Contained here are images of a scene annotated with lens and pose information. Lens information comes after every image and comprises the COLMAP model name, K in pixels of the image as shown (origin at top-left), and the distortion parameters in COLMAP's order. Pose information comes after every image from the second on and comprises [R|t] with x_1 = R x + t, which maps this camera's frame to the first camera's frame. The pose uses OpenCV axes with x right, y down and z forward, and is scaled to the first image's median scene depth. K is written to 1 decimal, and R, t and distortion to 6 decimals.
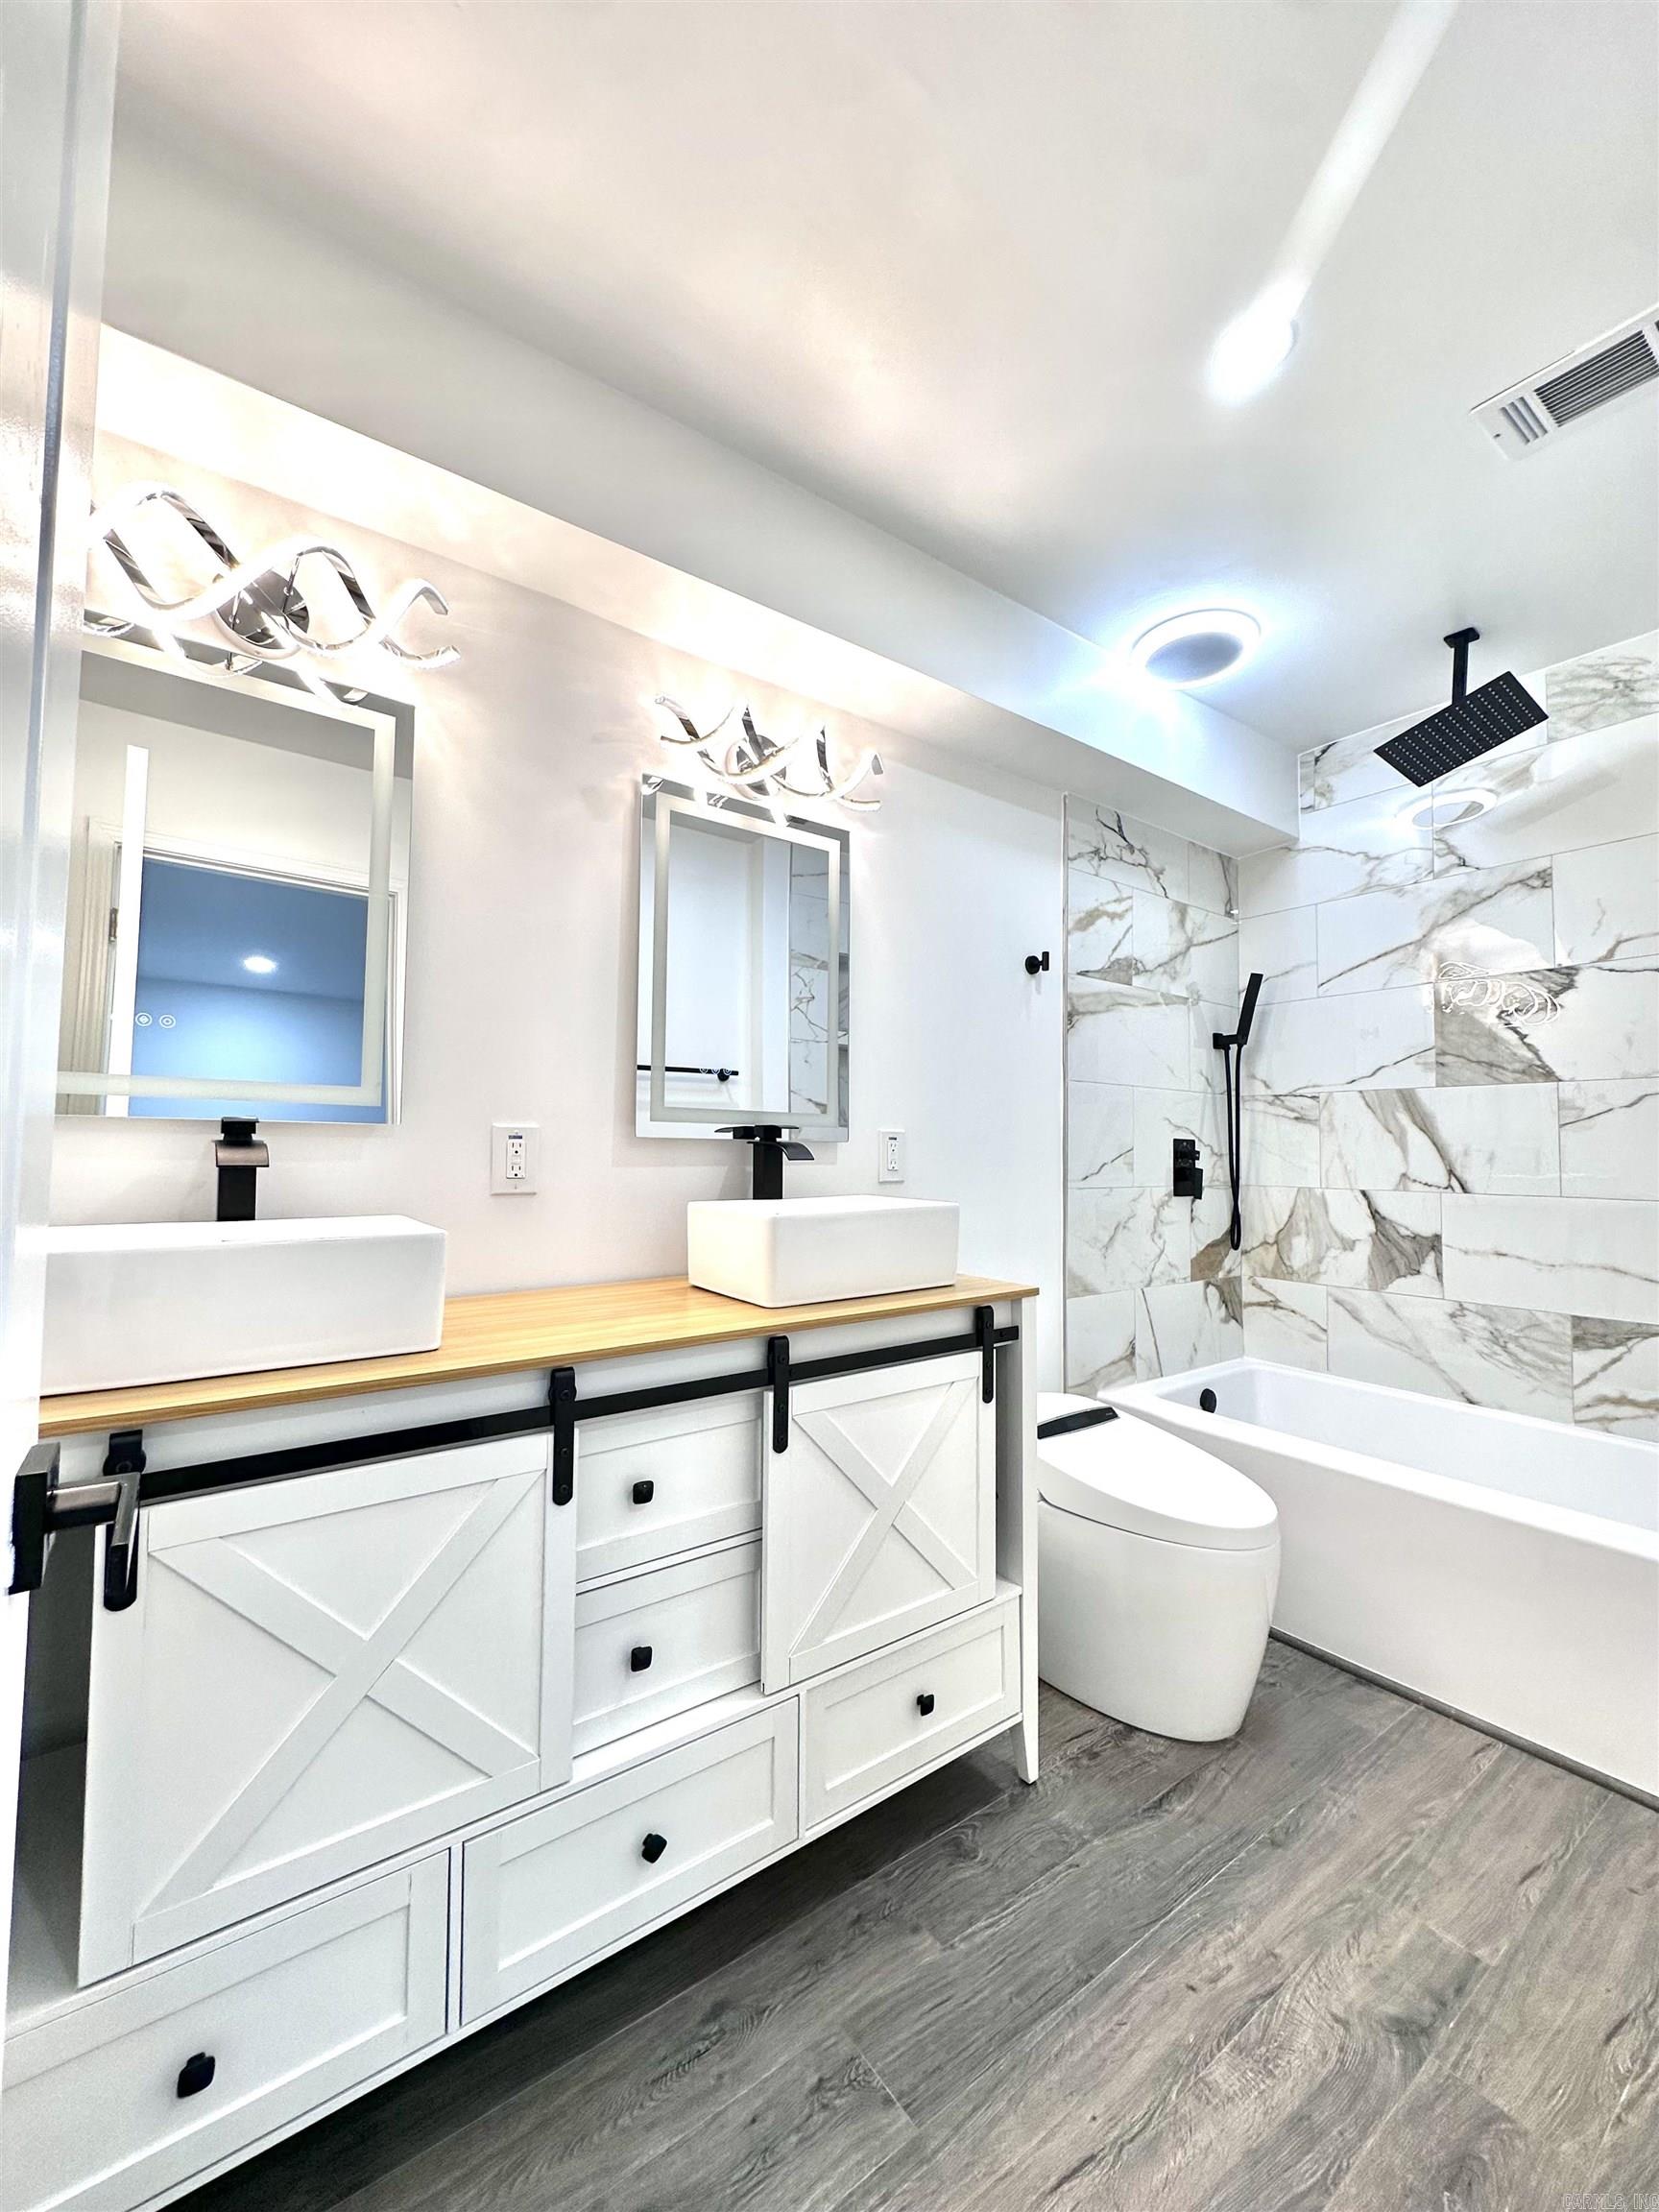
lens RADIAL K [[884.7, 0, 831.3], [0, 884.7, 1103.9], [0, 0, 1]] dist [-0.004344, 0.000875]
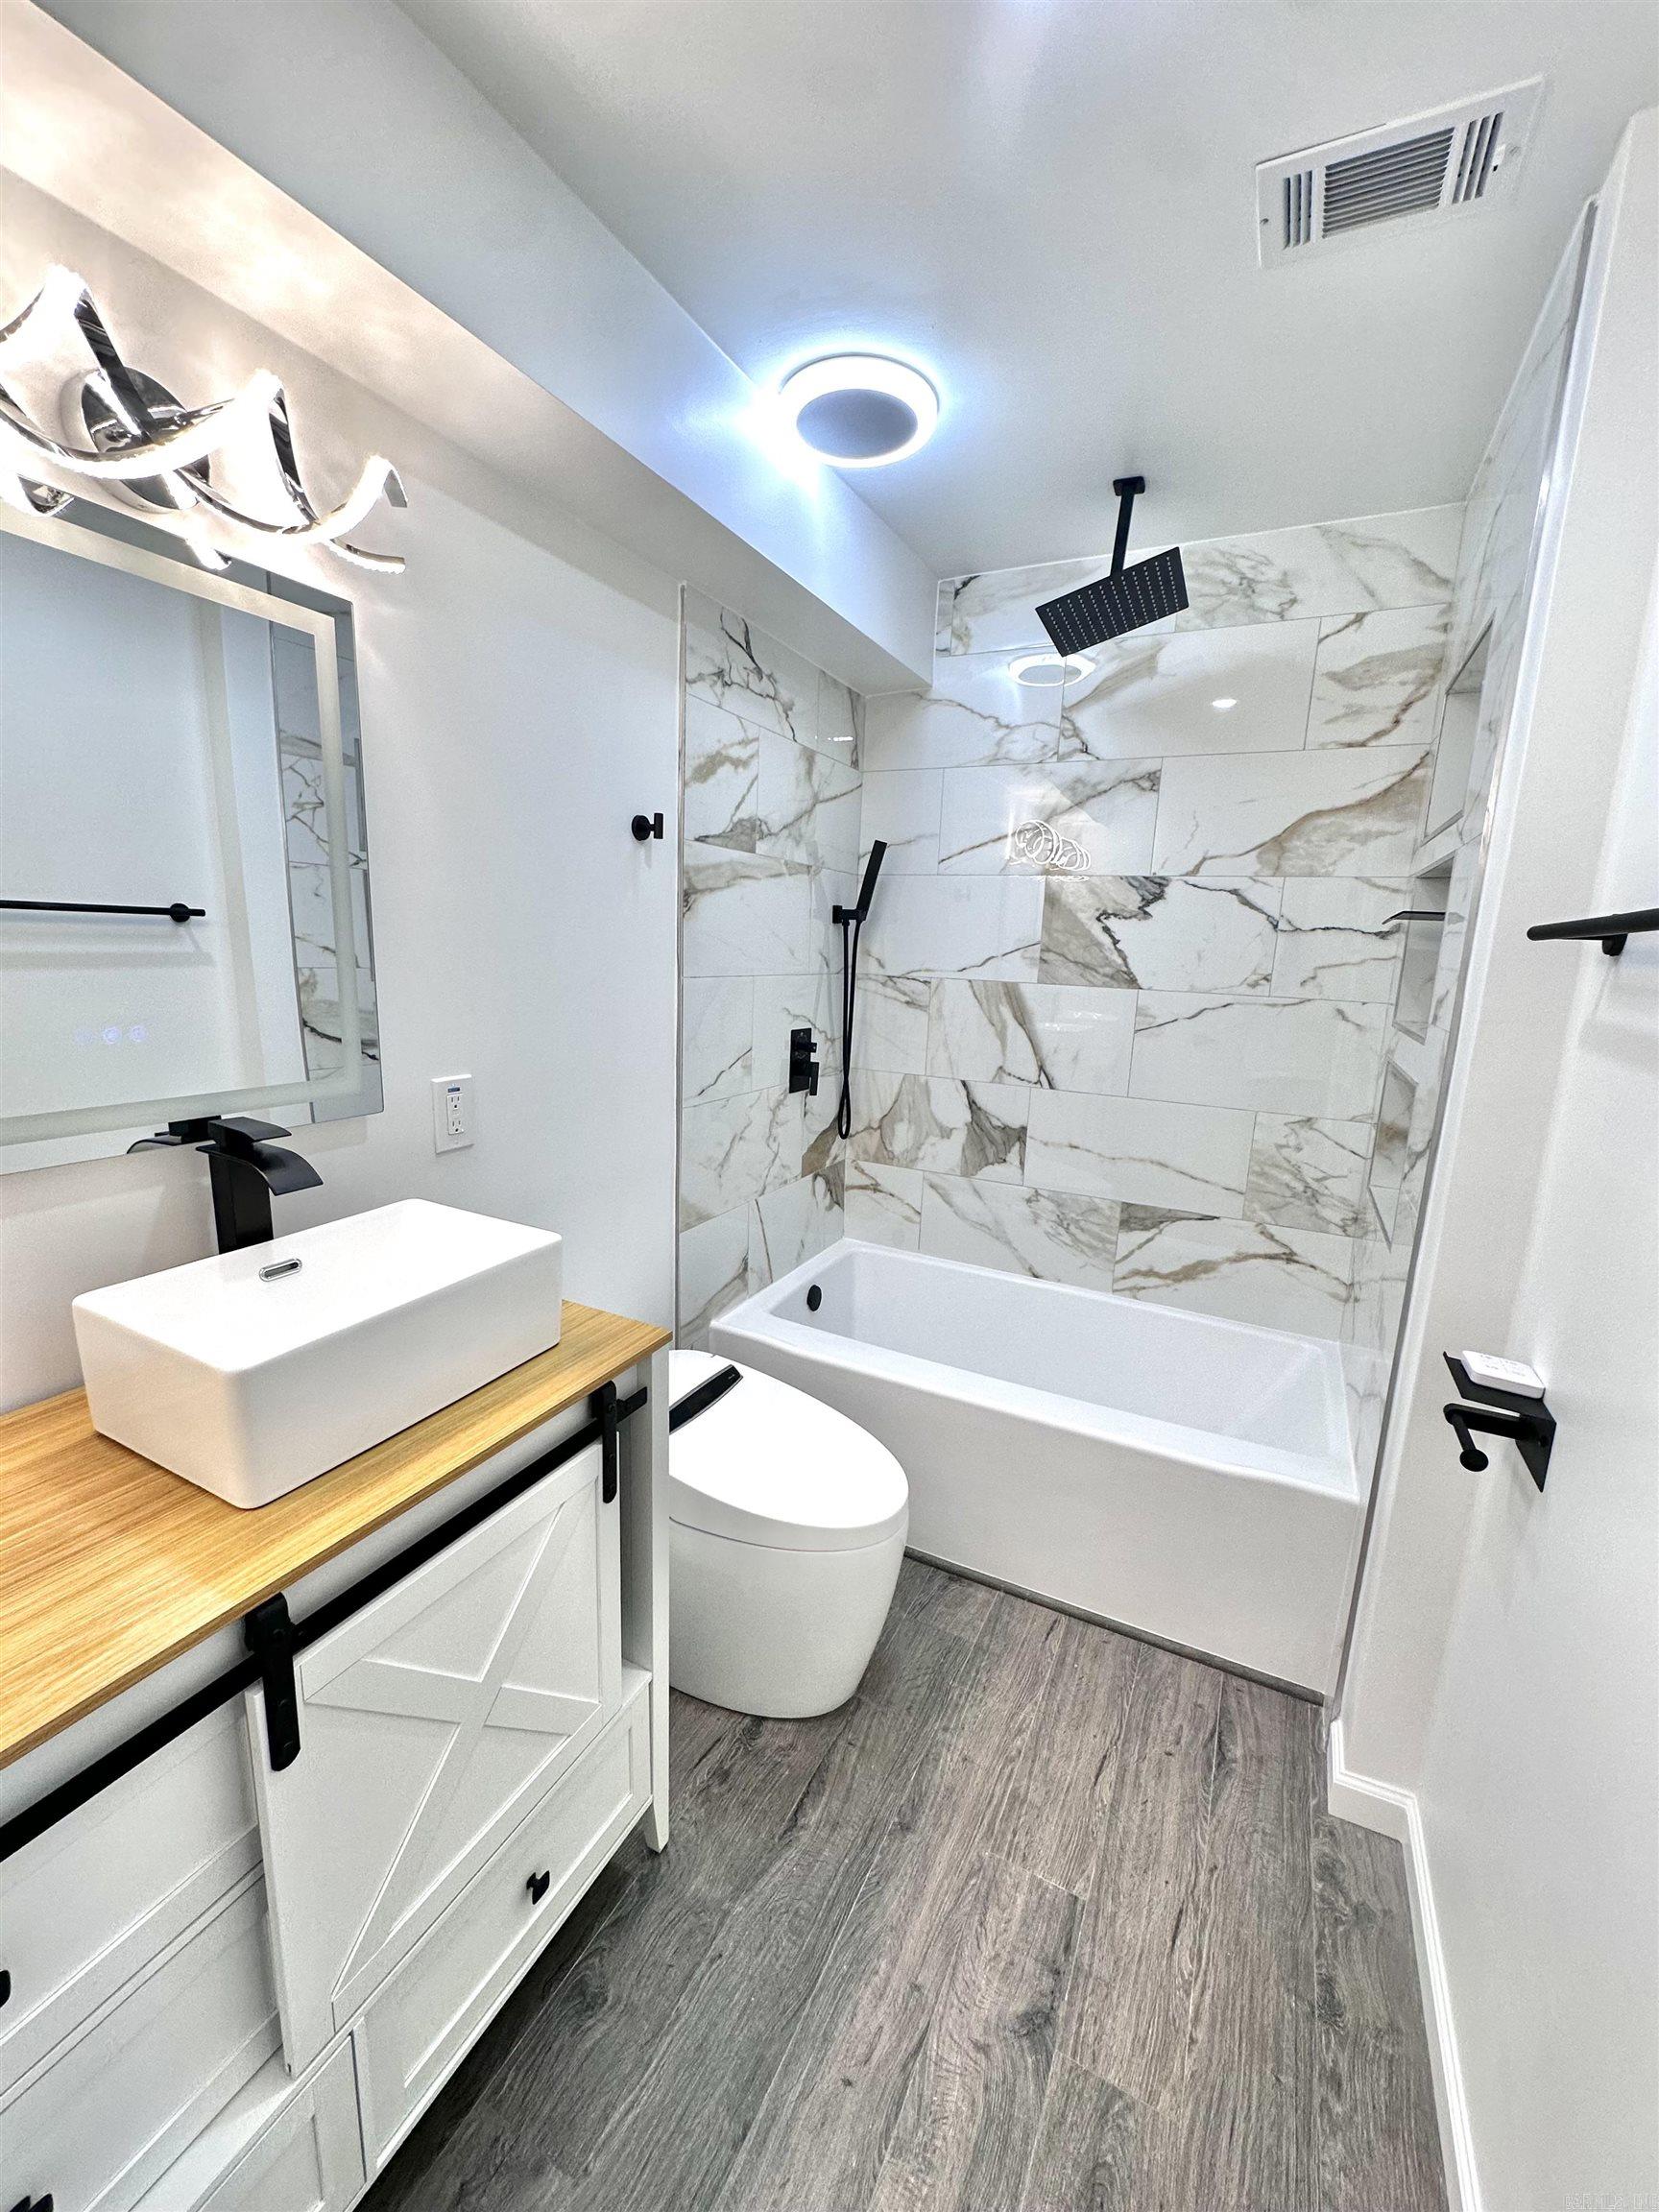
lens RADIAL K [[884.7, 0, 830.0], [0, 884.7, 1106.2], [0, 0, 1]] dist [-0.004344, 0.000875]
pose [[0.891537, -0.061622, 0.448738, 0.021091], [-0.051510, 0.970482, 0.235607, -0.140576], [-0.450010, -0.233167, 0.862046, 0.270617]]
